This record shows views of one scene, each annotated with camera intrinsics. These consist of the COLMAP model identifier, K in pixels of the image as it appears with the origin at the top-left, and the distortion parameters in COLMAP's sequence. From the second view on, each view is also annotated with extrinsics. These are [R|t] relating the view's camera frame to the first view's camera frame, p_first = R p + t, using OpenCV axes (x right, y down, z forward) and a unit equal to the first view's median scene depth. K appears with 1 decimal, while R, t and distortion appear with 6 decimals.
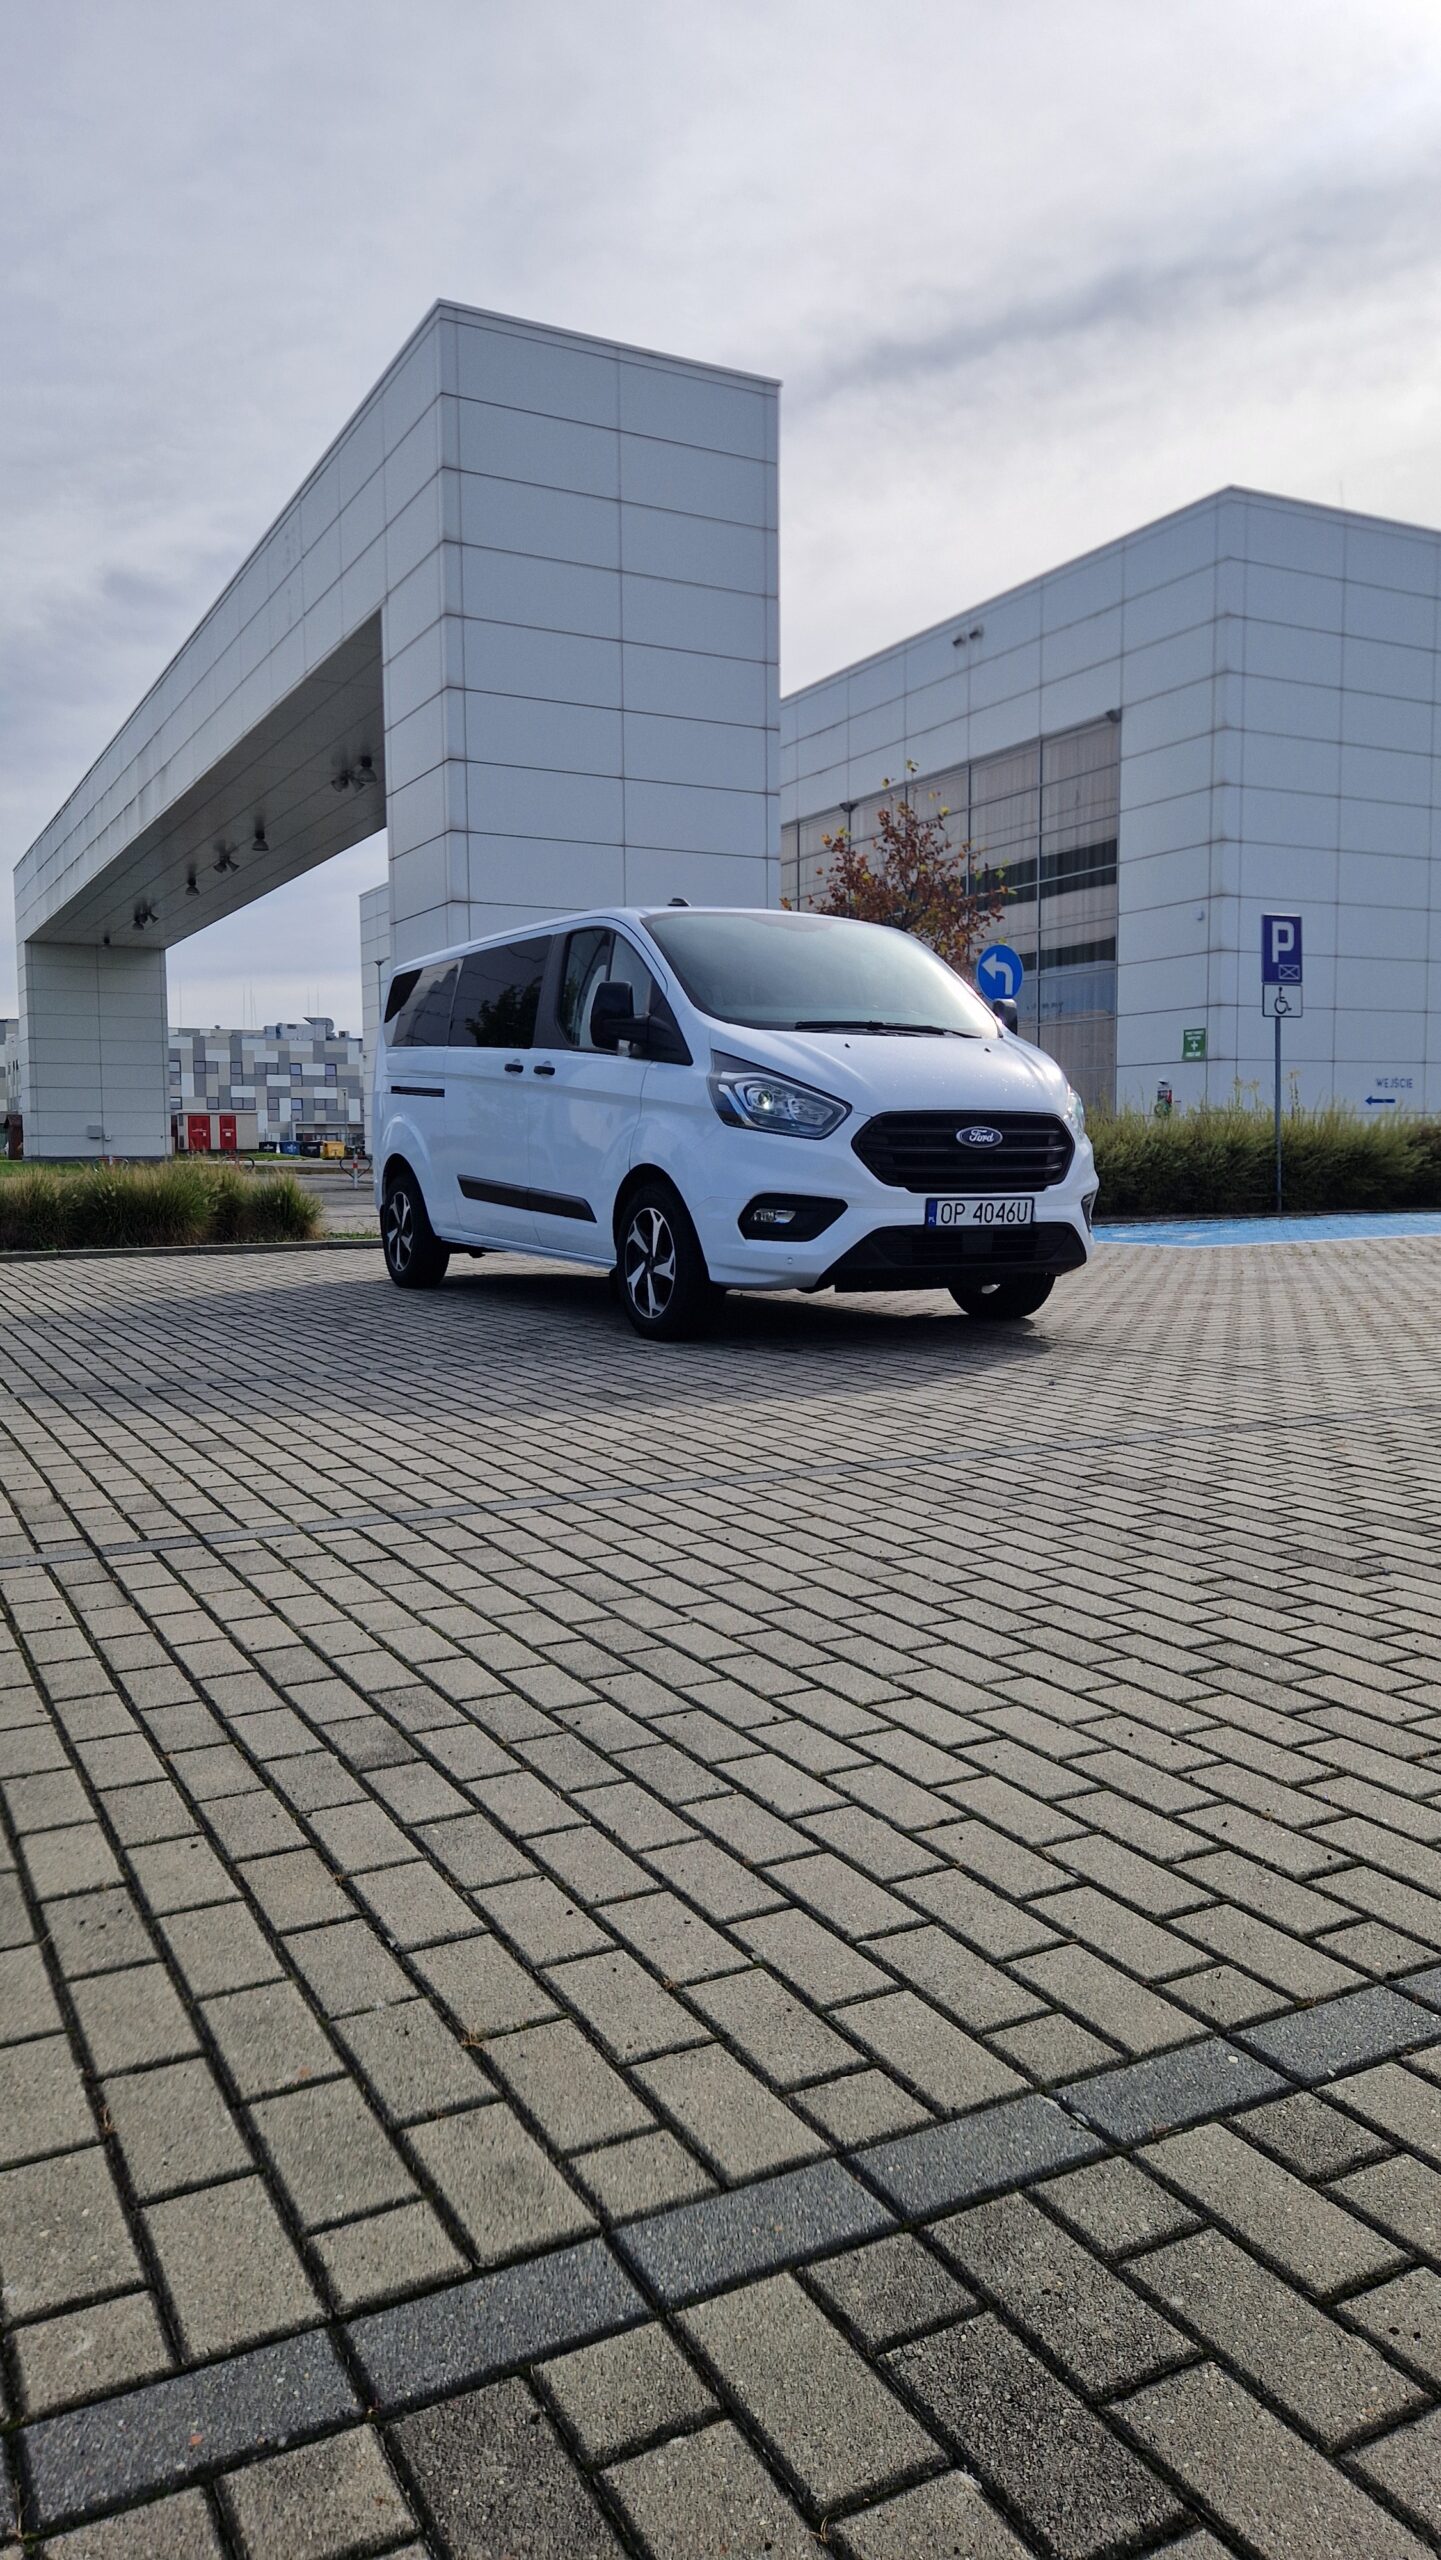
lens RADIAL K [[1723.5, 0, 733.5], [0, 1723.5, 1247.3], [0, 0, 1]] dist [0.073183, -0.071298]
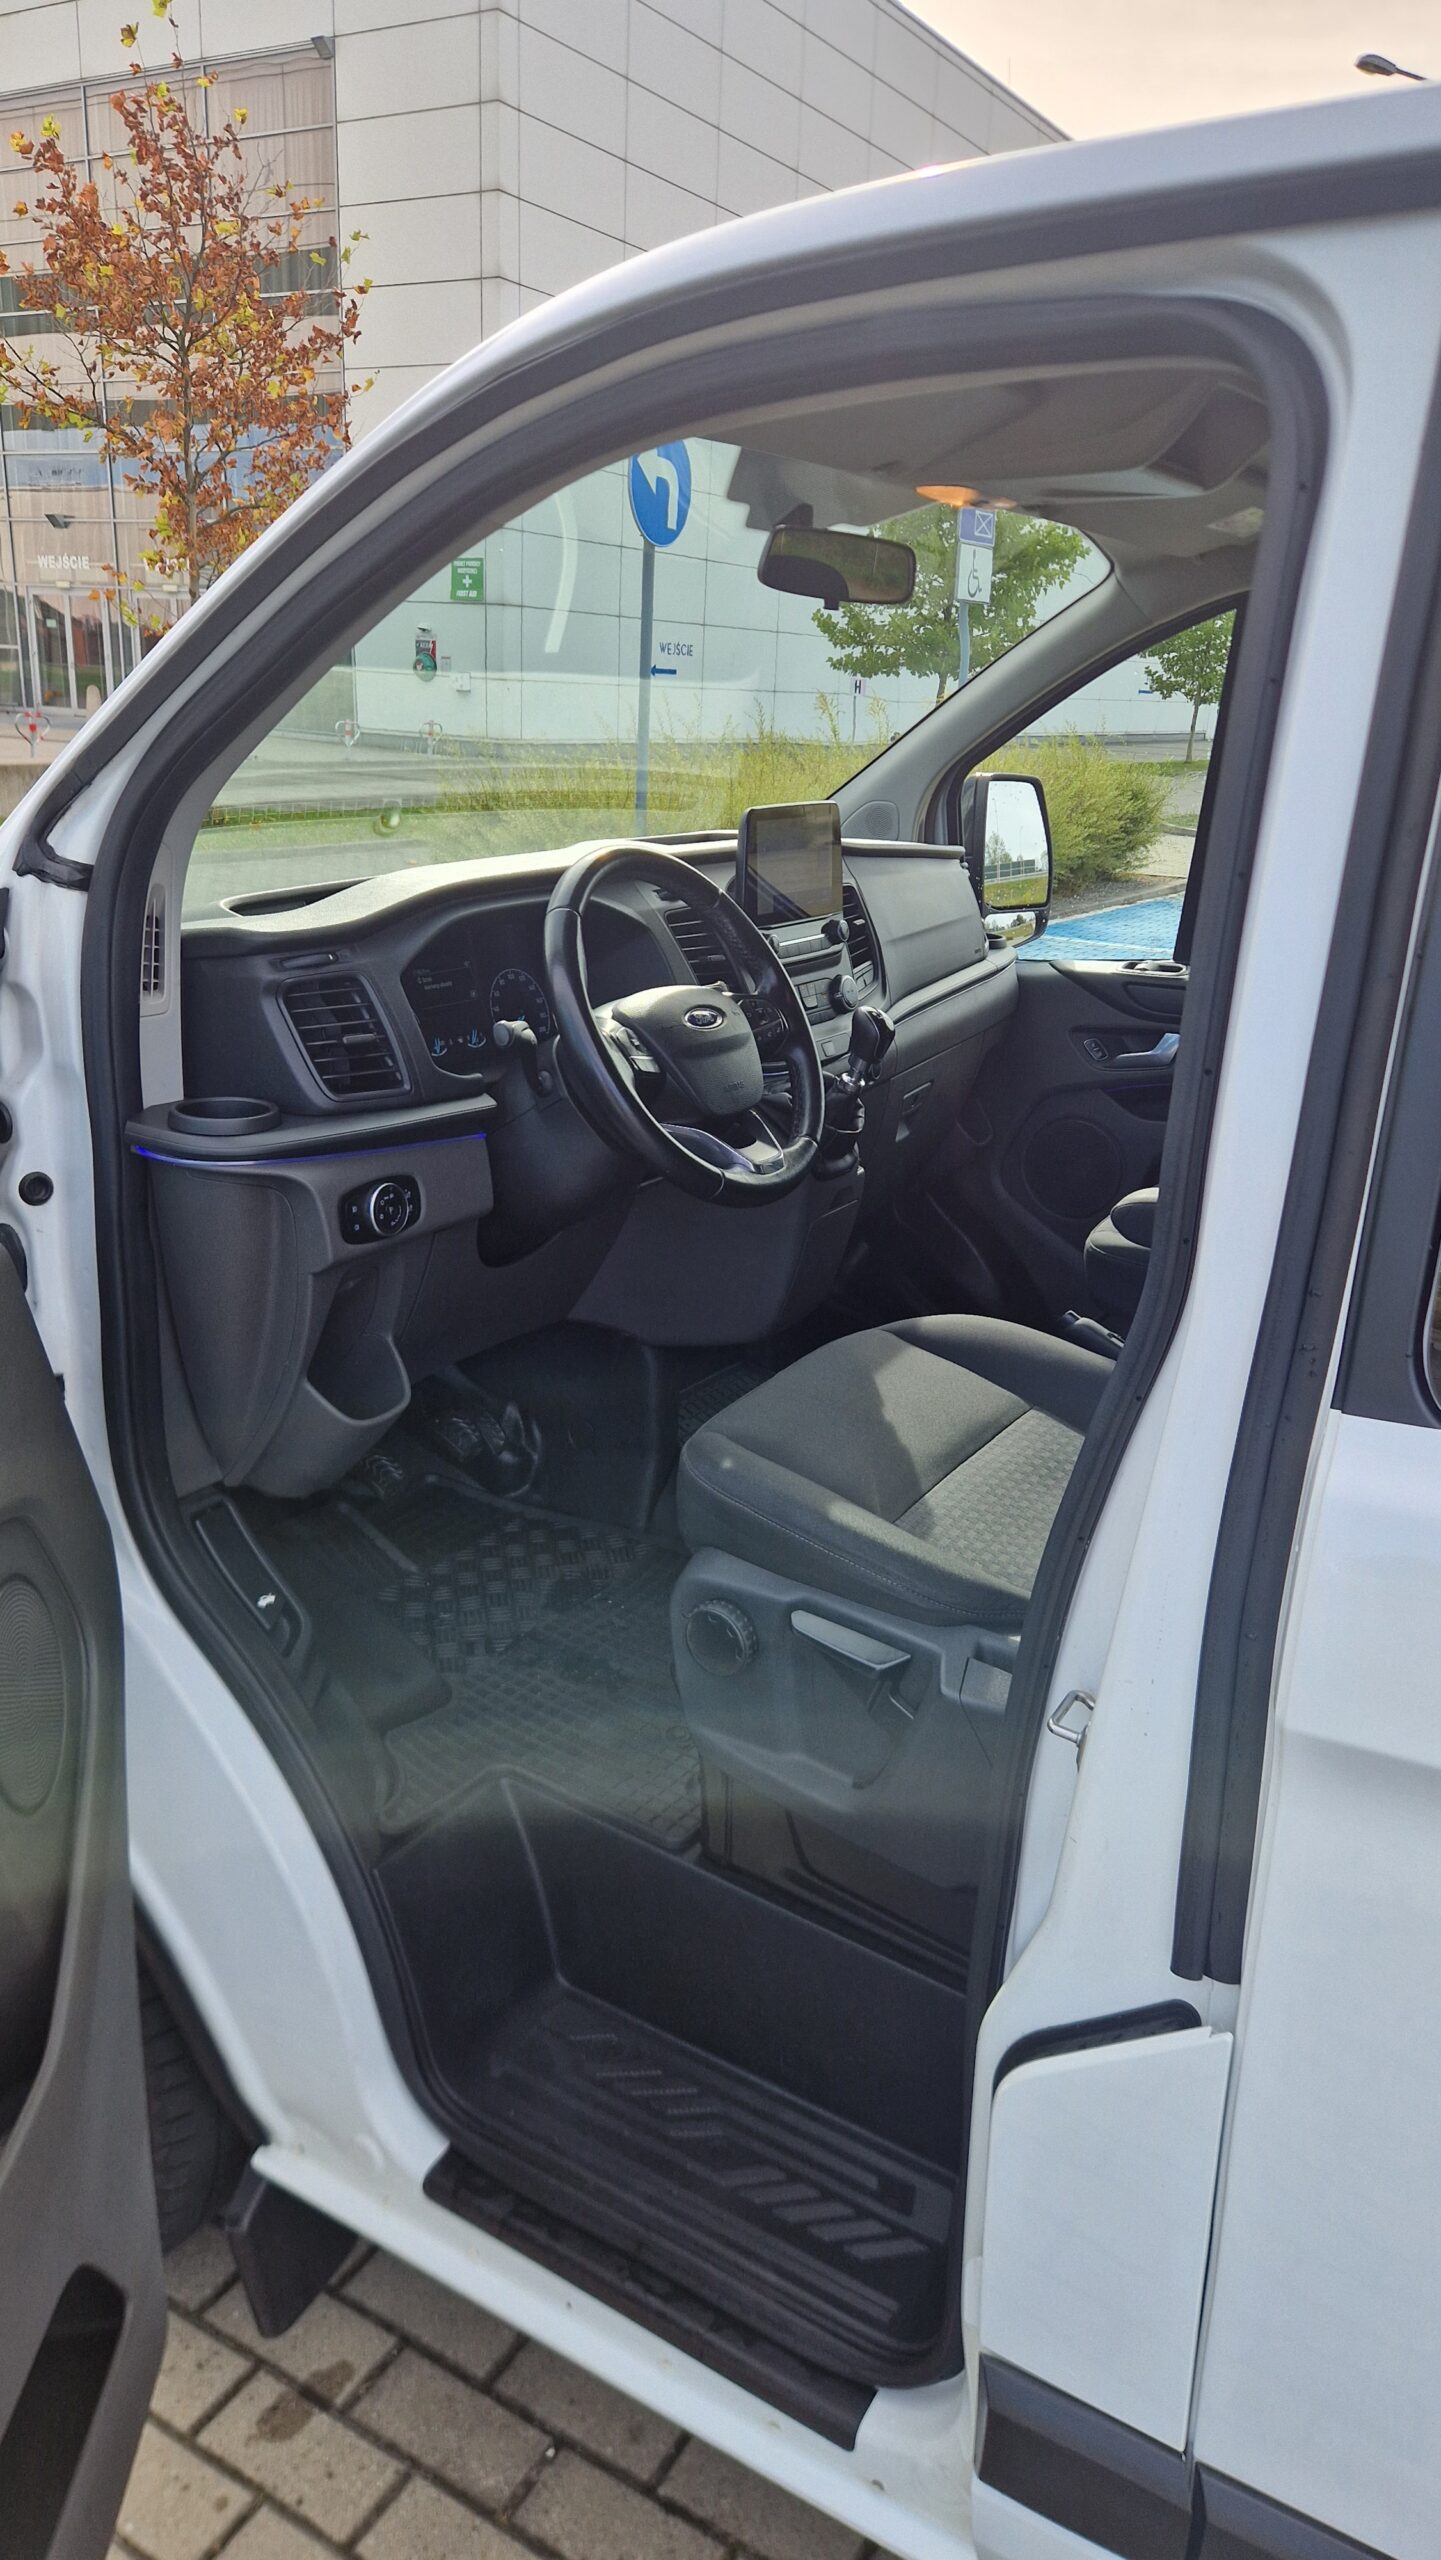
lens RADIAL K [[1723.5, 0, 722.6], [0, 1723.5, 1279.4], [0, 0, 1]] dist [0.073183, -0.071298]
pose [[0.859960, -0.118710, 0.496364, -0.103749], [-0.026270, 0.960988, 0.275341, -0.077160], [-0.509686, -0.249821, 0.823292, 0.519826]]
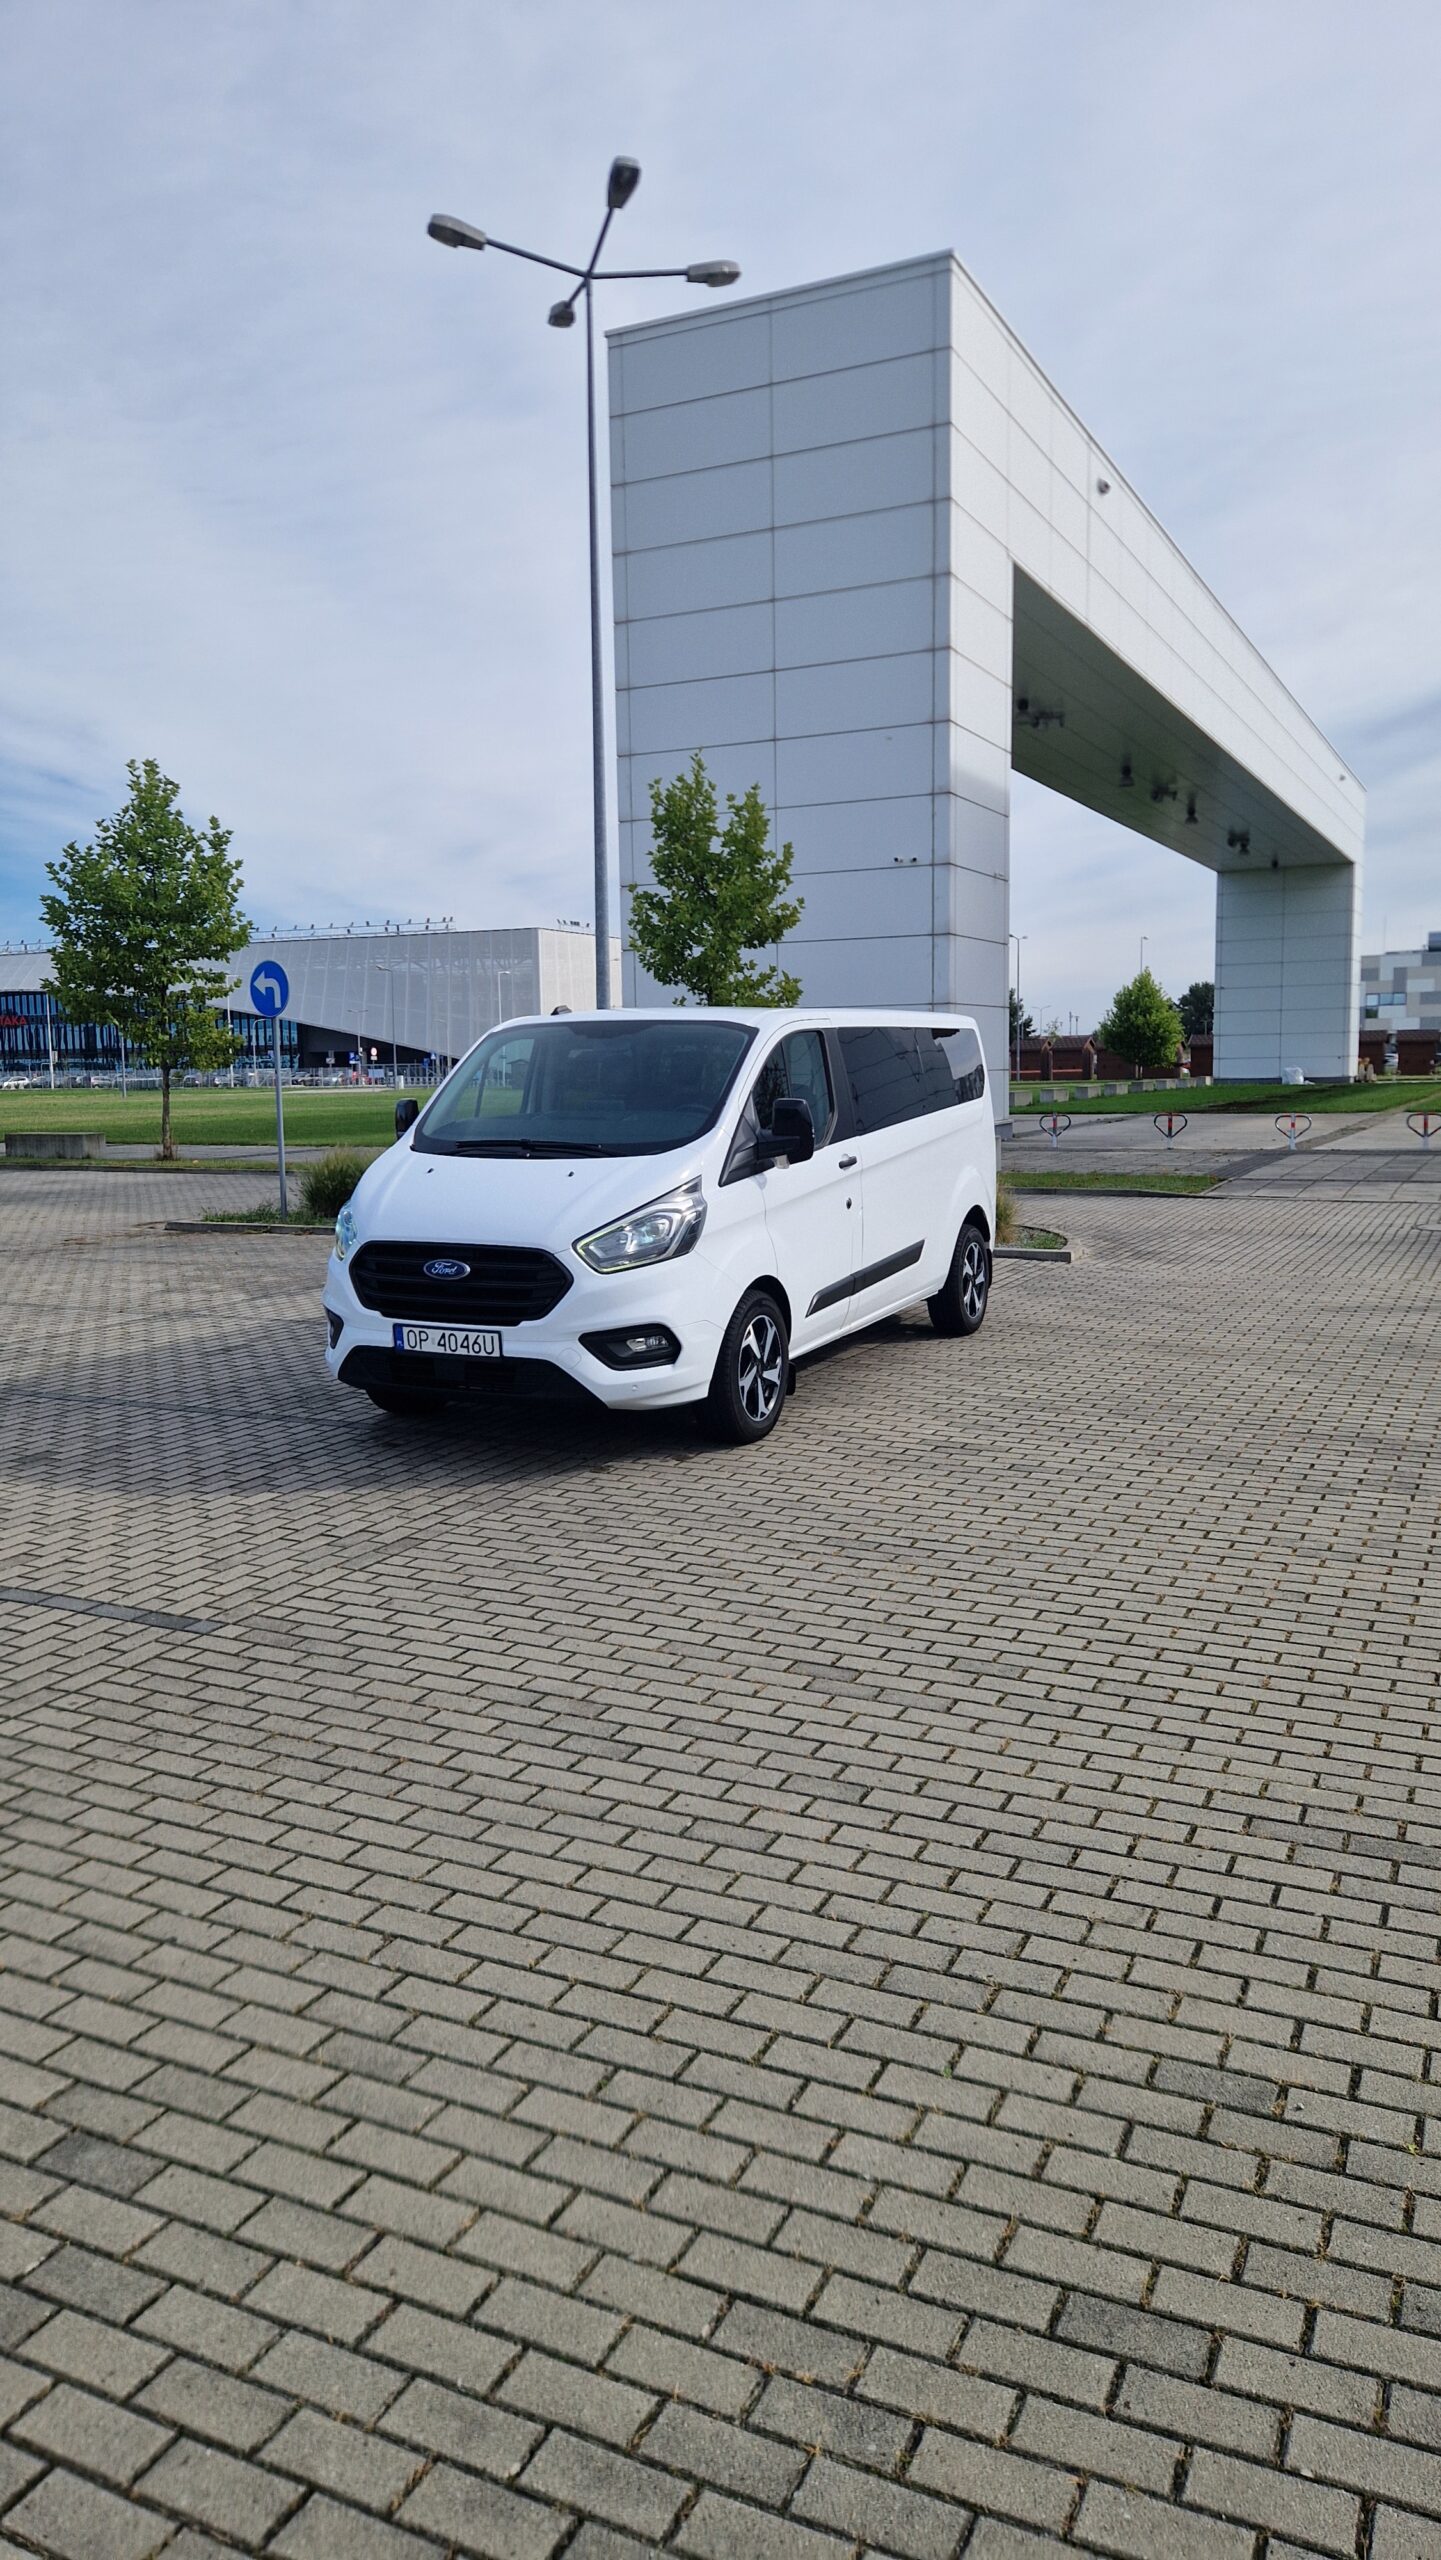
lens RADIAL K [[1723.5, 0, 704.2], [0, 1723.5, 1235.0], [0, 0, 1]] dist [0.073183, -0.071298]
pose [[0.573706, 0.076468, -0.815484, 0.416825], [-0.032616, 0.996976, 0.070540, -0.062892], [0.818411, -0.013871, 0.574465, 0.205020]]
